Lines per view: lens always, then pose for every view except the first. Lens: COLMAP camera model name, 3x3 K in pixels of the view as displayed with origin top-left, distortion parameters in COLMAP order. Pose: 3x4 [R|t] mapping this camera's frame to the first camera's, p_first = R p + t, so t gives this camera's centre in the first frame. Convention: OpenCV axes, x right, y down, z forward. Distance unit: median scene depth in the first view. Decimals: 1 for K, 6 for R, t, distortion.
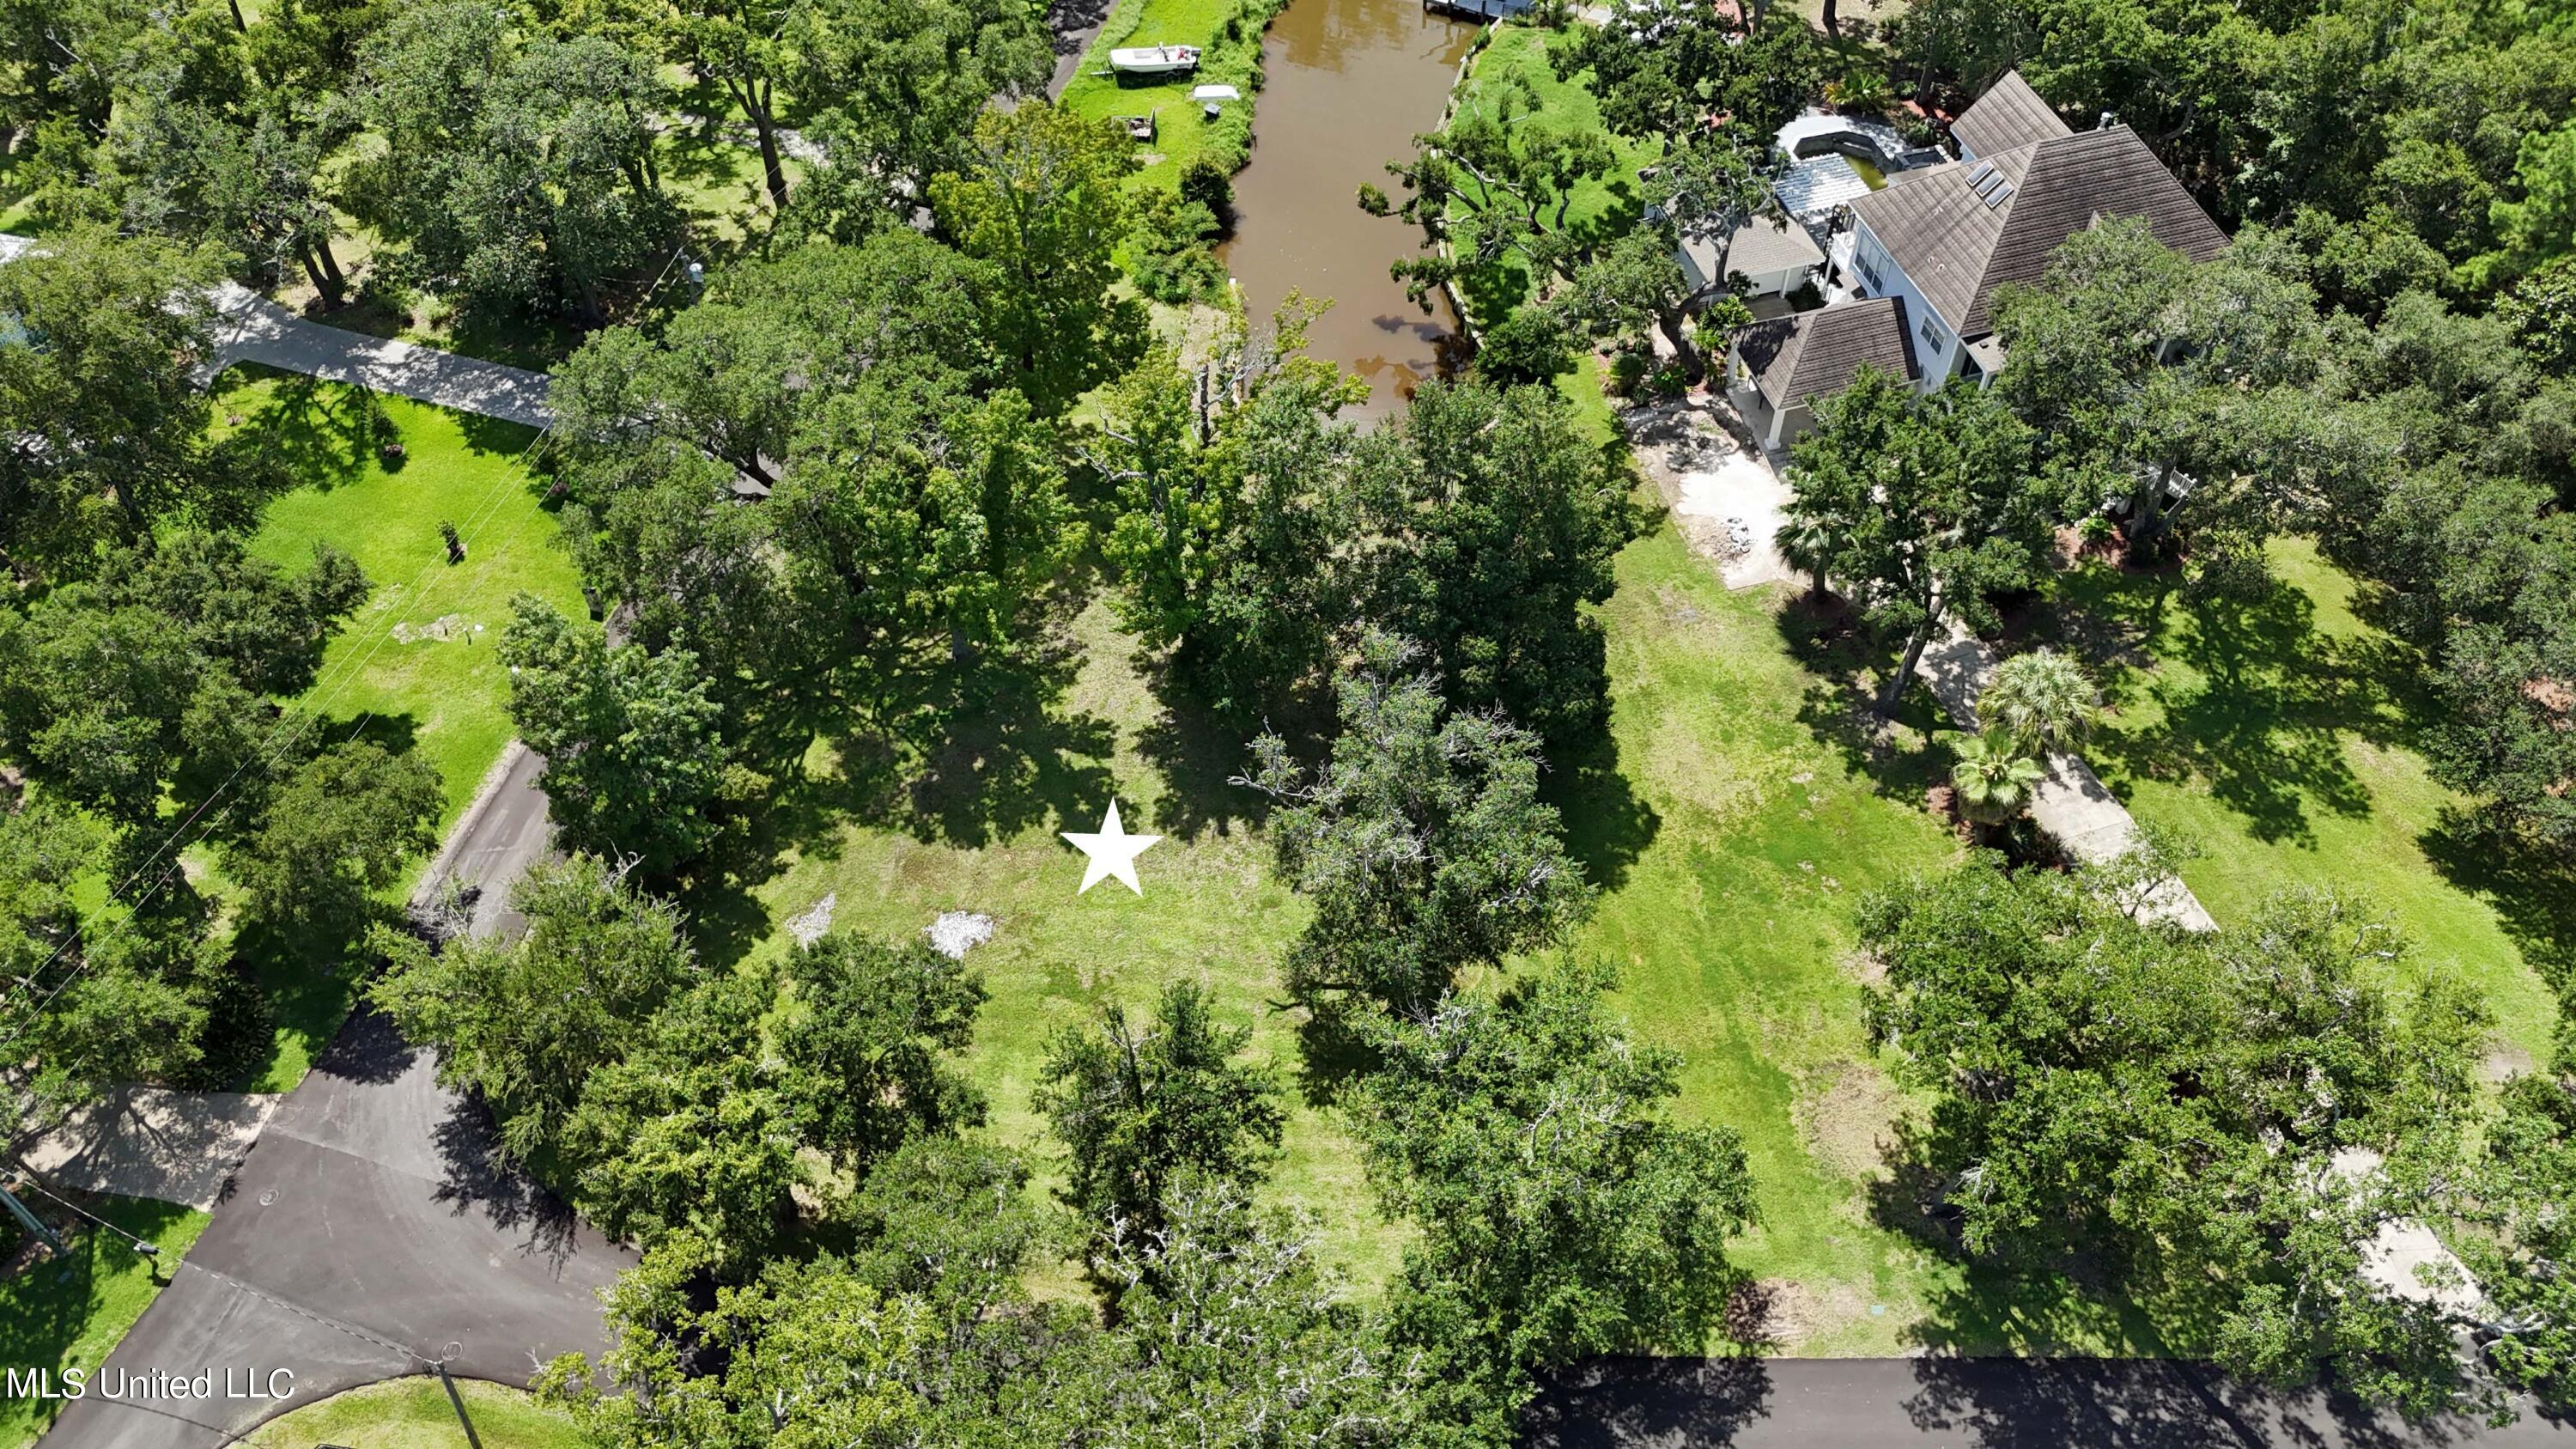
lens RADIAL K [[1887.9, 0, 1294.5], [0, 1887.9, 724.1], [0, 0, 1]] dist [0.059096, -0.052224]
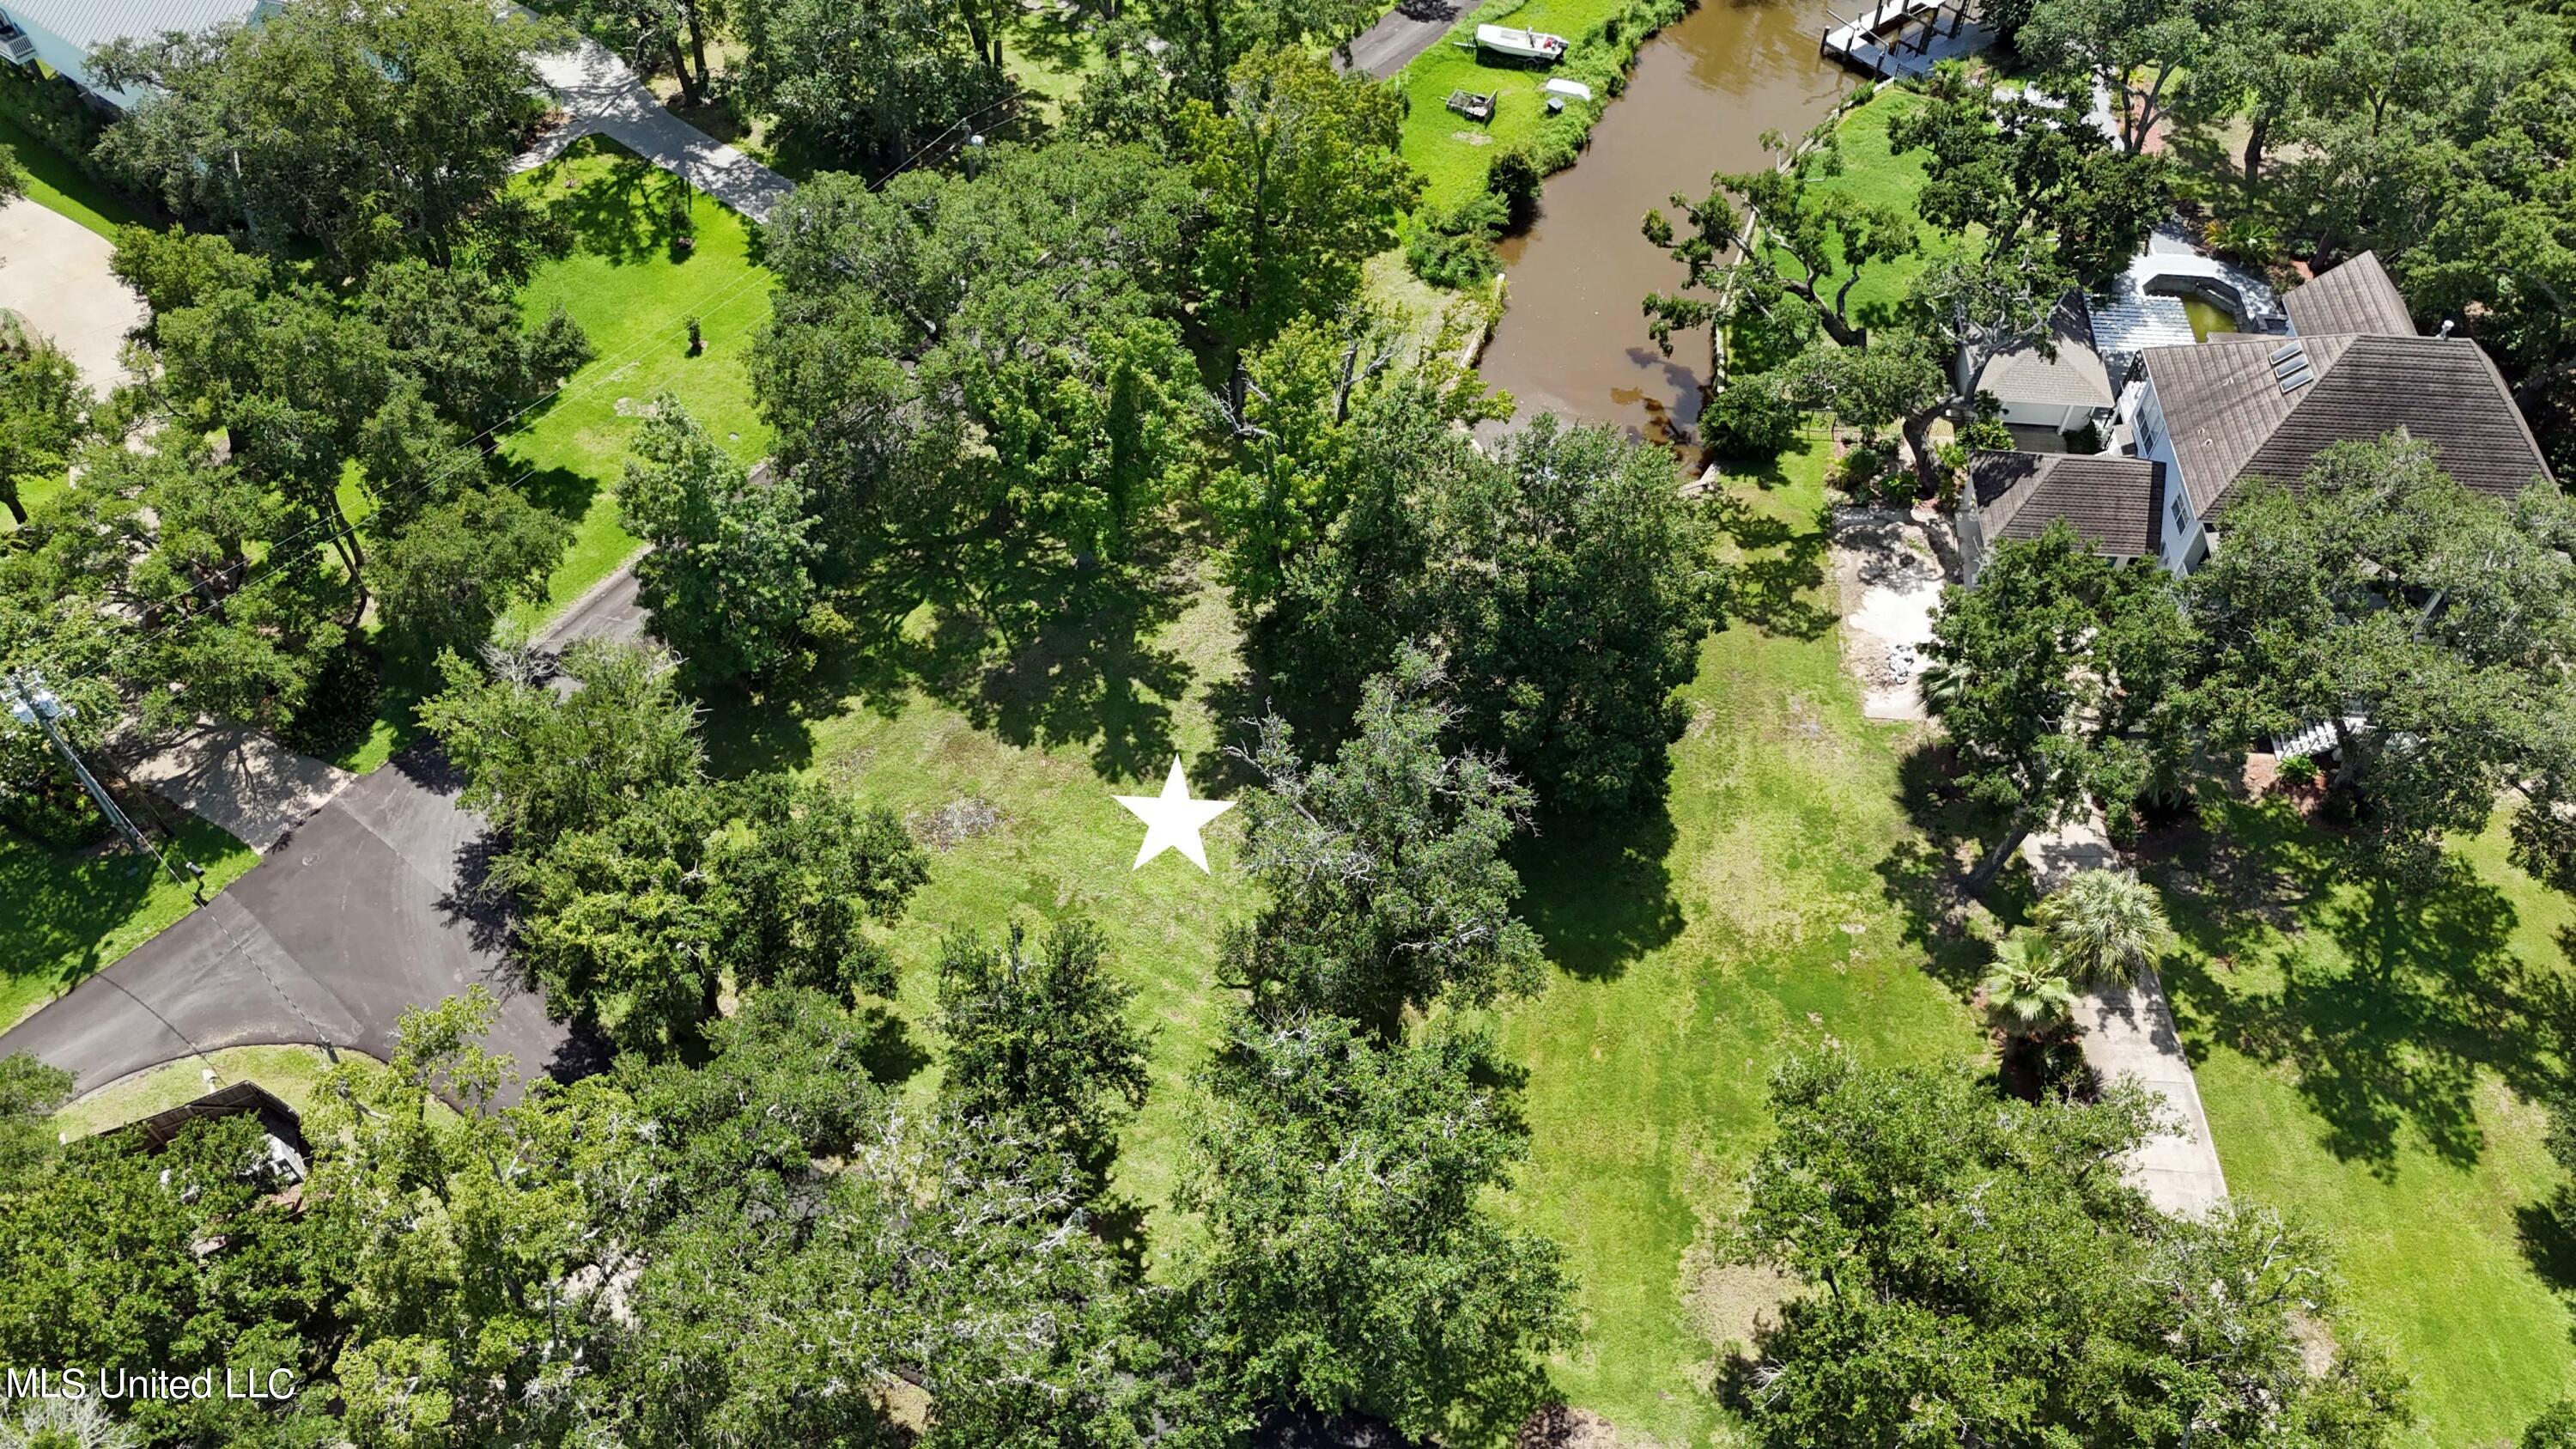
lens RADIAL K [[1887.9, 0, 1294.6], [0, 1887.9, 736.0], [0, 0, 1]] dist [0.059096, -0.052224]
pose [[0.937138, 0.285602, -0.200510, 0.166914], [-0.281877, 0.958273, 0.047515, -0.029237], [0.205714, 0.011991, 0.978539, 0.026947]]
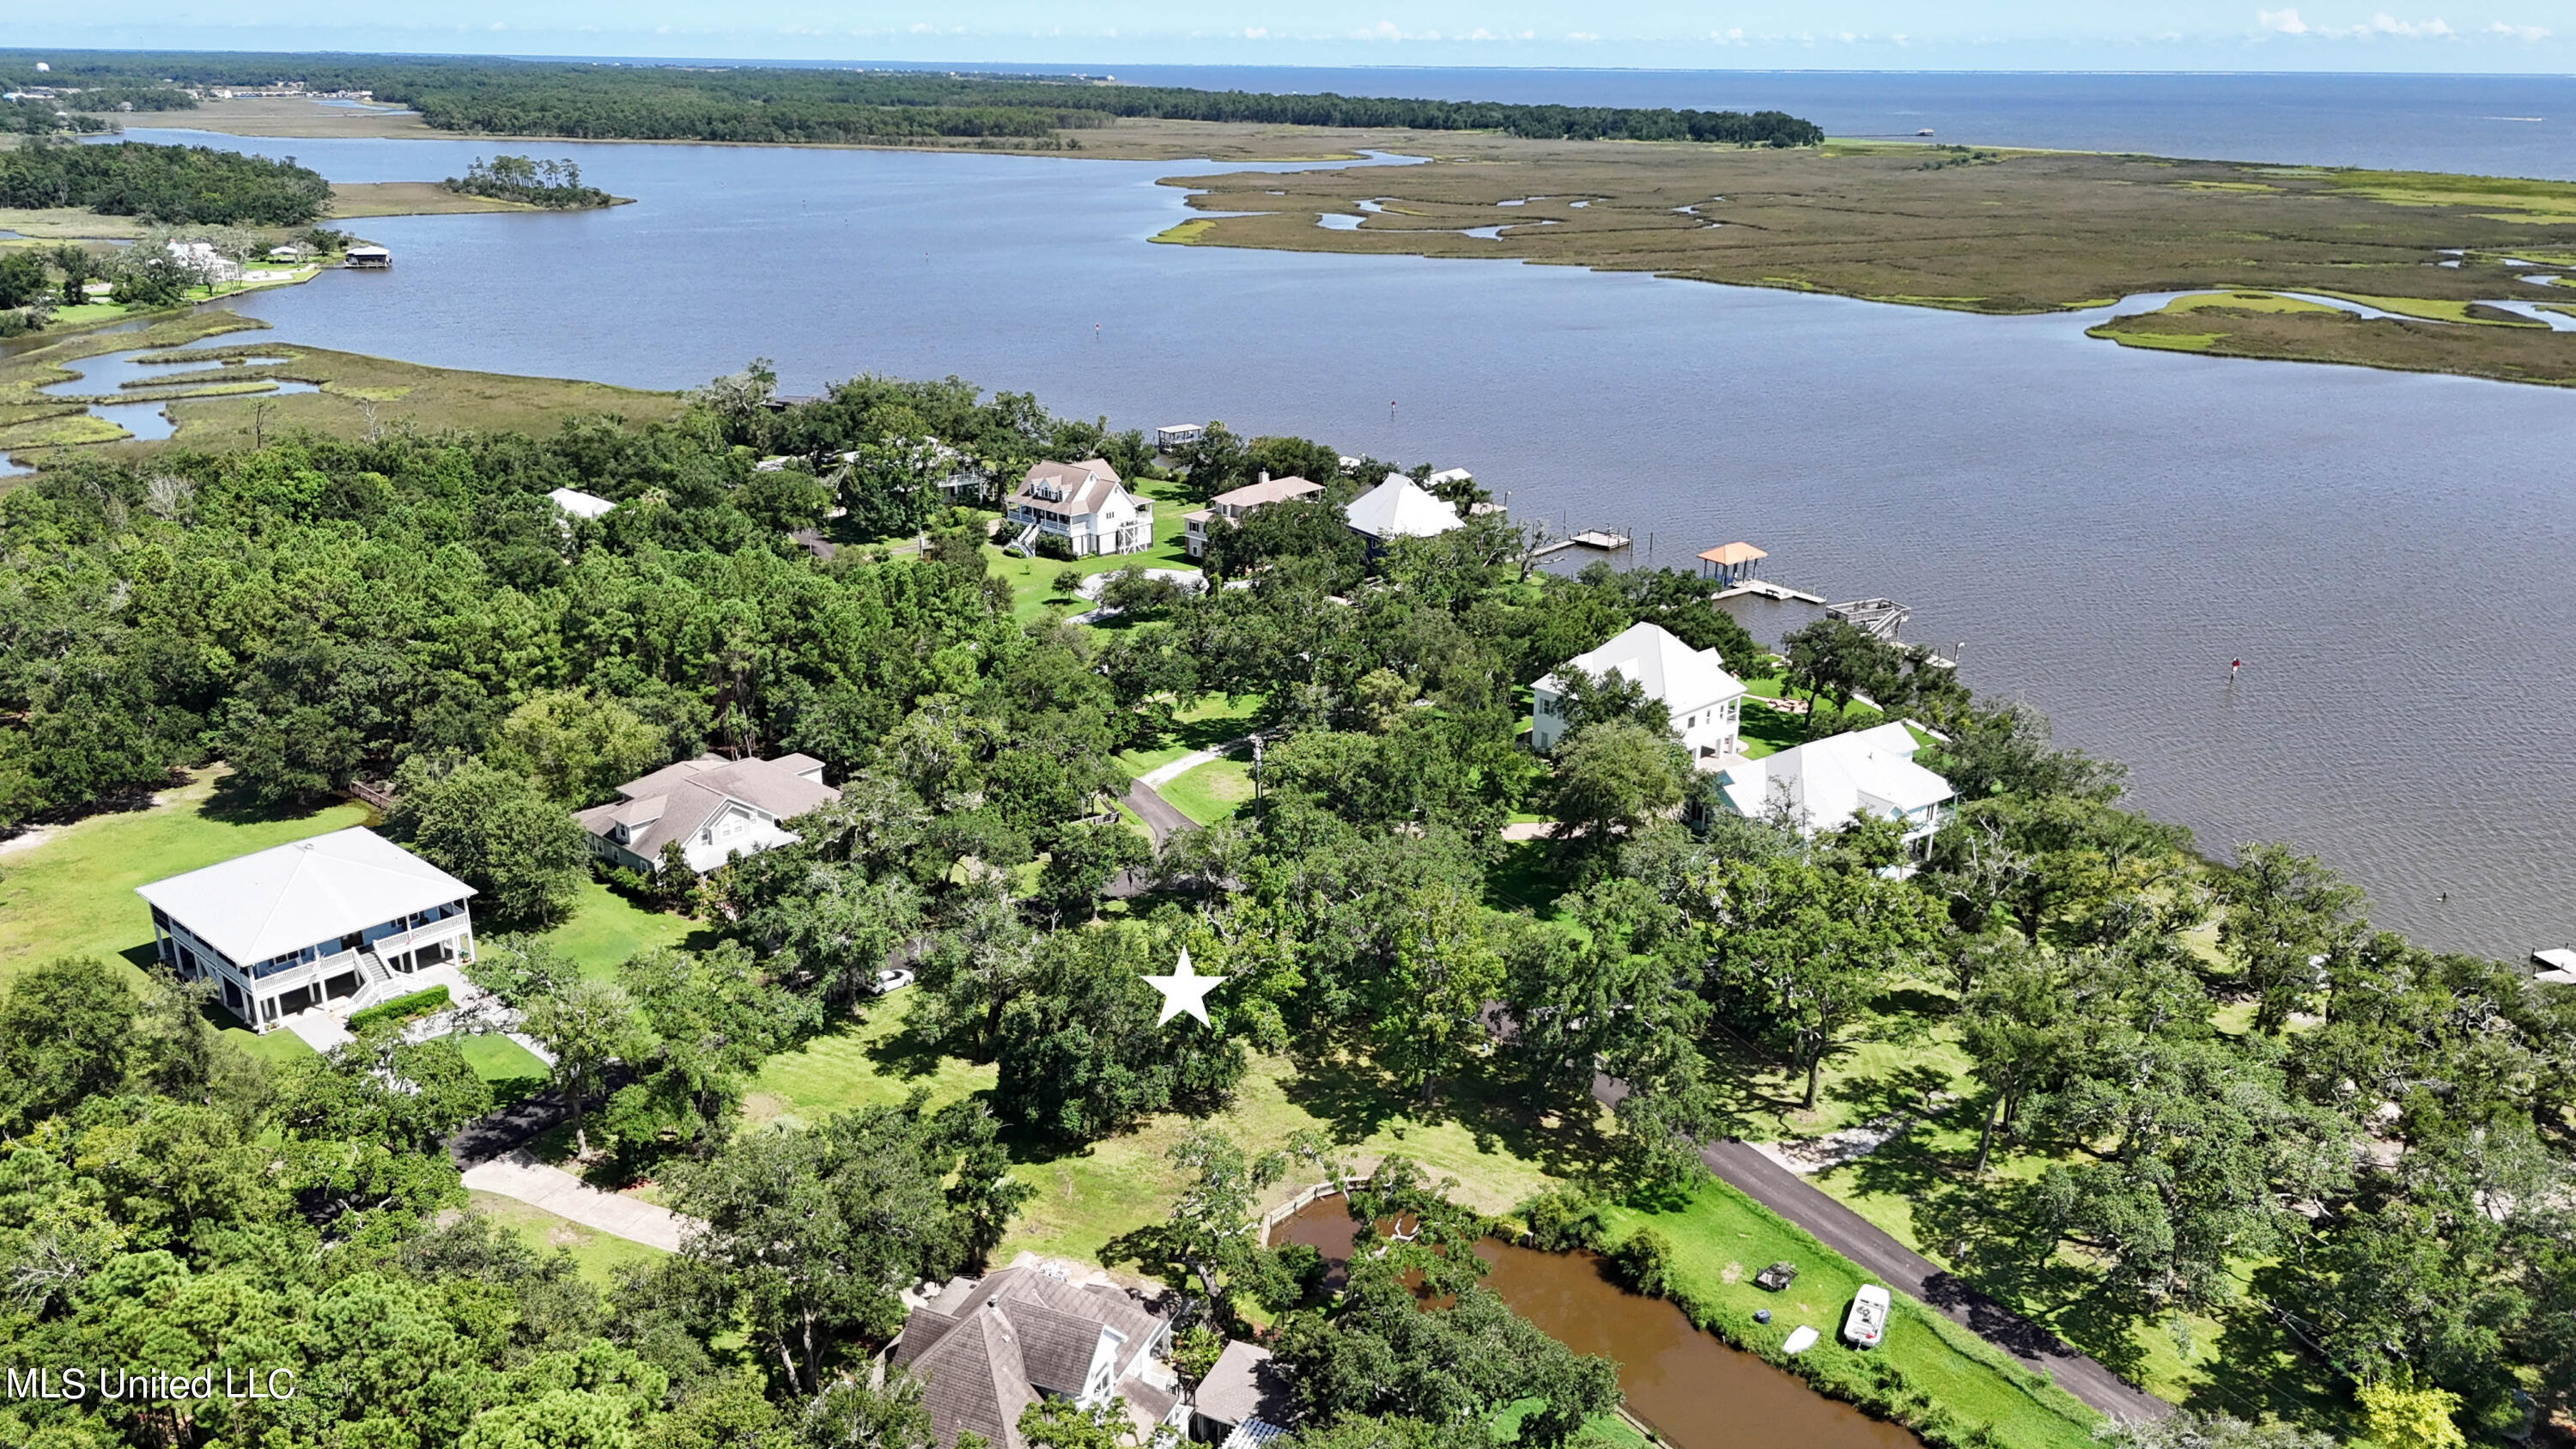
lens RADIAL K [[1887.9, 0, 1273.7], [0, 1887.9, 729.5], [0, 0, 1]] dist [0.059096, -0.052224]
pose [[-0.634506, 0.267804, -0.725040, 1.115922], [-0.587594, 0.442280, 0.677585, -1.418529], [0.502131, 0.855961, -0.123270, 1.000358]]
